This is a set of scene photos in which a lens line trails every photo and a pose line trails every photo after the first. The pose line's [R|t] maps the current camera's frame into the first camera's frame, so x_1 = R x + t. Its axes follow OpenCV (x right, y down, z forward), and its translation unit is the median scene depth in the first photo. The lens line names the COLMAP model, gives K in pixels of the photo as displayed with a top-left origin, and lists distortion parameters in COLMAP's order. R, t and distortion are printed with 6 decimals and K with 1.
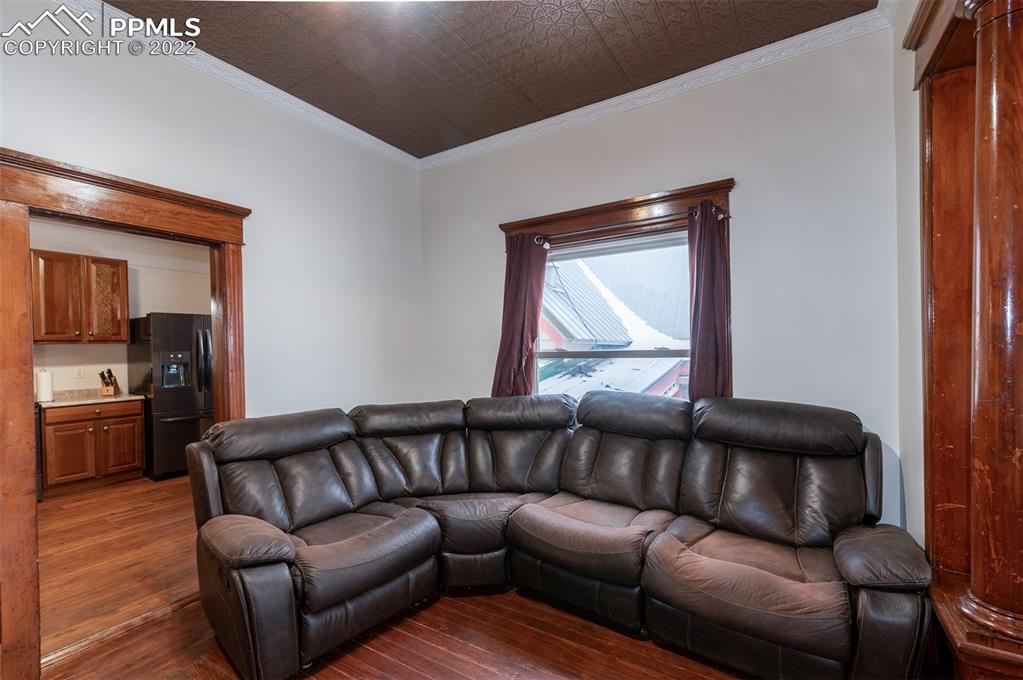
lens RADIAL K [[449.1, 0, 507.5], [0, 449.1, 351.5], [0, 0, 1]] dist [-0.016229, 0.000381]
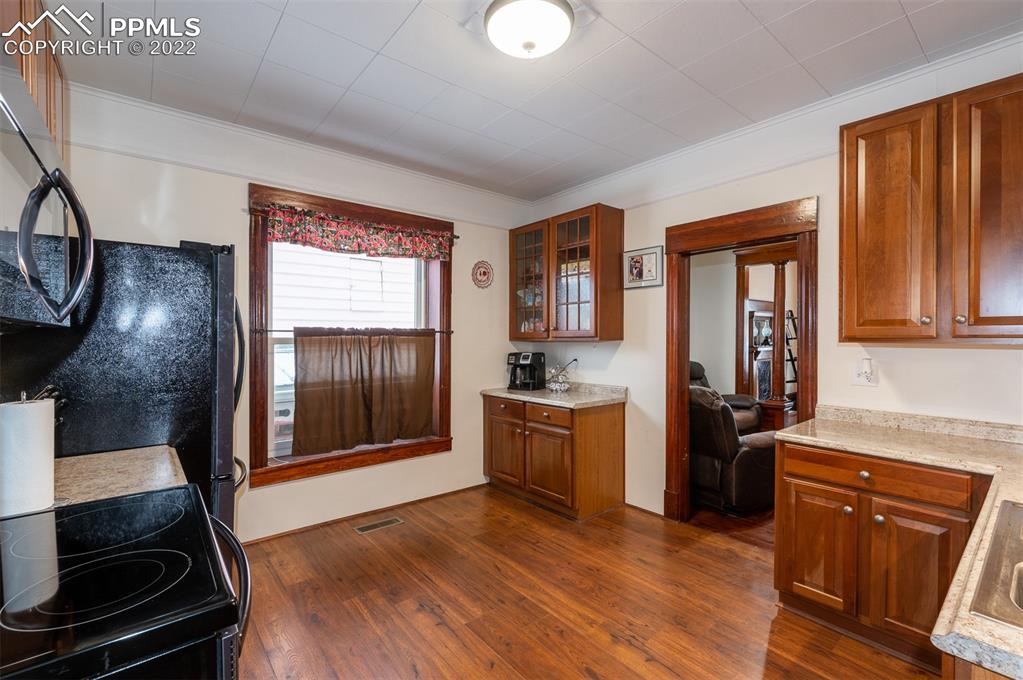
lens RADIAL K [[474.8, 0, 511.5], [0, 474.8, 340.0], [0, 0, 1]] dist [0.000639, 0.000021]
pose [[0.291814, 0.011036, 0.956411, -1.158015], [0.004108, 0.999910, -0.012791, 0.012327], [-0.956466, 0.007662, 0.291743, 0.589952]]
